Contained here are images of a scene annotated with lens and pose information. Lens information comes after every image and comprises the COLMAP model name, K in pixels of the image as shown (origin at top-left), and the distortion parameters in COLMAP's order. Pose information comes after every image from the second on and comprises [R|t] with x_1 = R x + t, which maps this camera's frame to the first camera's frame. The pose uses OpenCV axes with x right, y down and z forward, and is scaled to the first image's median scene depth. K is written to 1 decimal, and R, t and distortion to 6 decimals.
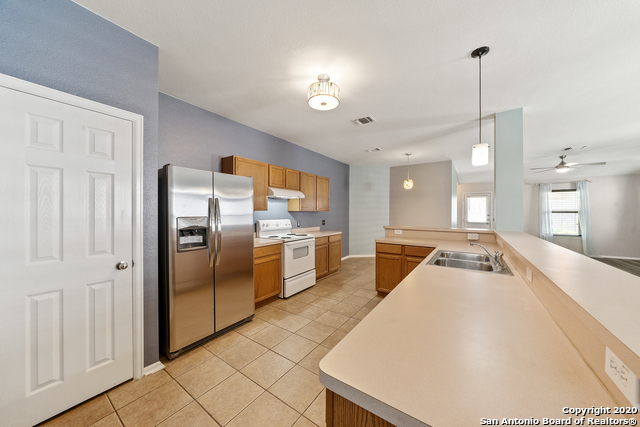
lens RADIAL K [[219.8, 0, 323.9], [0, 219.8, 212.5], [0, 0, 1]] dist [-0.000647, -0.000047]
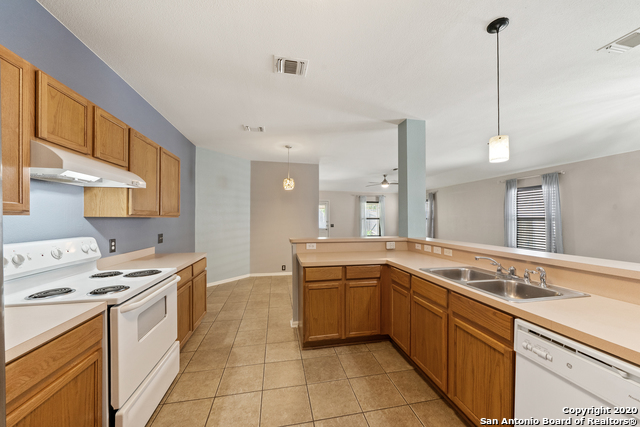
lens RADIAL K [[233.4, 0, 323.4], [0, 233.4, 217.7], [0, 0, 1]] dist [-0.000923, -0.000010]
pose [[0.698037, 0.002926, 0.716056, -0.160218], [0.001689, 0.999982, -0.005733, -0.001658], [-0.716060, 0.005211, 0.698019, 0.372575]]
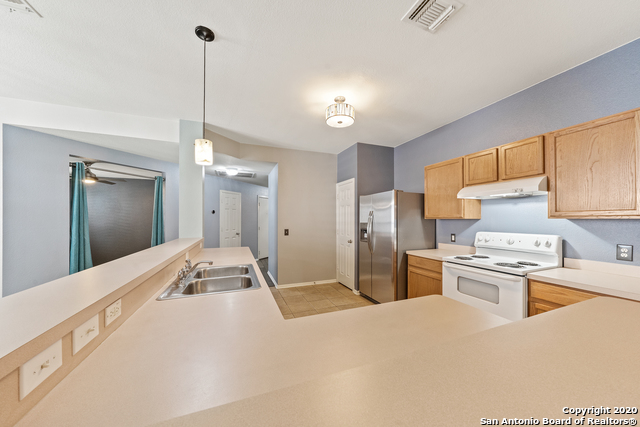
lens RADIAL K [[219.8, 0, 323.9], [0, 219.8, 212.5], [0, 0, 1]] dist [-0.000647, -0.000047]
pose [[-0.556541, -0.025810, -0.830419, 0.499790], [-0.002868, 0.999571, -0.029146, -0.003629], [0.830815, -0.013840, -0.556376, 0.808444]]
